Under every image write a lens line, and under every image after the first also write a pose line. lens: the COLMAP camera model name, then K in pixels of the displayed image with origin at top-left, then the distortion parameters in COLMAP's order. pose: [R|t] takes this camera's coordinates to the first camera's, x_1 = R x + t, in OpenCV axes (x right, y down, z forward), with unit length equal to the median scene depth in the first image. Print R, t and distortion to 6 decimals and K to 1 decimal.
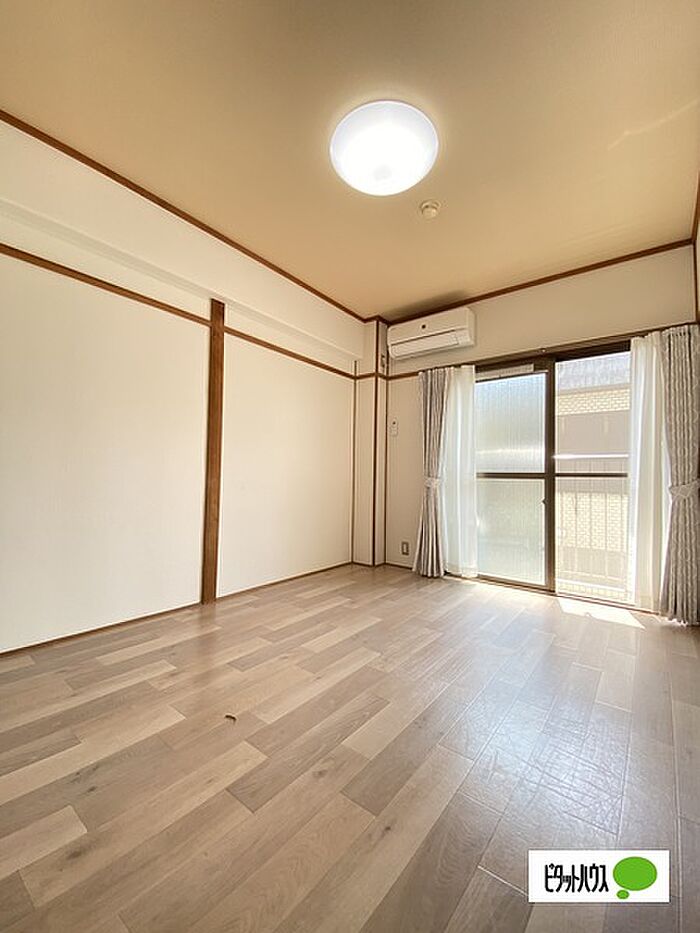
lens RADIAL K [[383.2, 0, 350.0], [0, 383.2, 466.5], [0, 0, 1]] dist [0.028466, -0.017902]
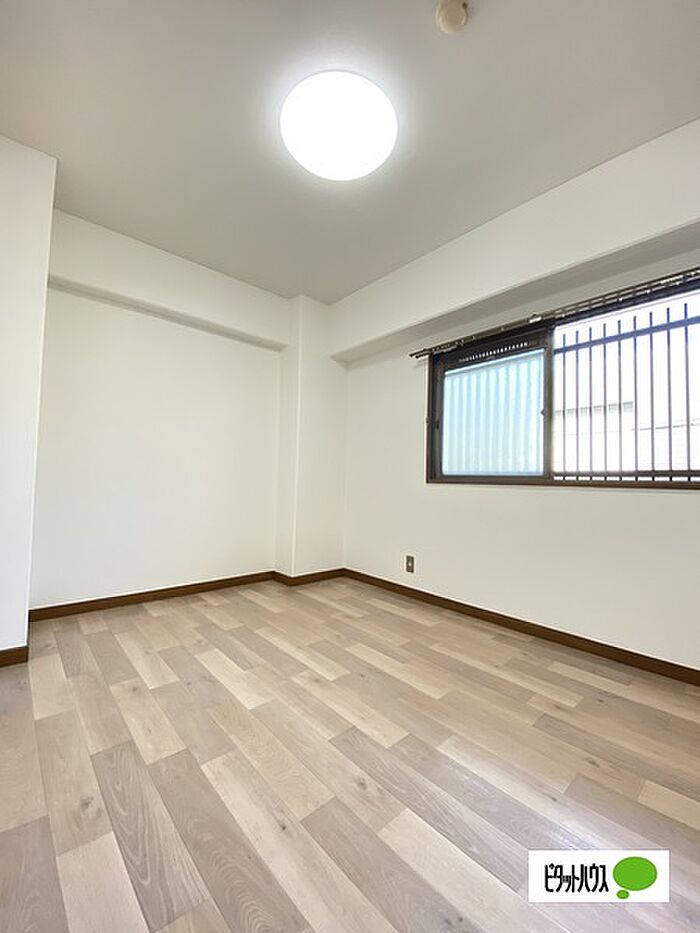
lens RADIAL K [[383.2, 0, 350.0], [0, 383.2, 466.5], [0, 0, 1]] dist [0.028466, -0.017902]
pose [[-0.145544, -0.051089, -0.988032, 0.976514], [-0.000956, 0.998673, -0.051498, 0.025564], [0.989351, -0.006551, -0.145399, 1.141312]]
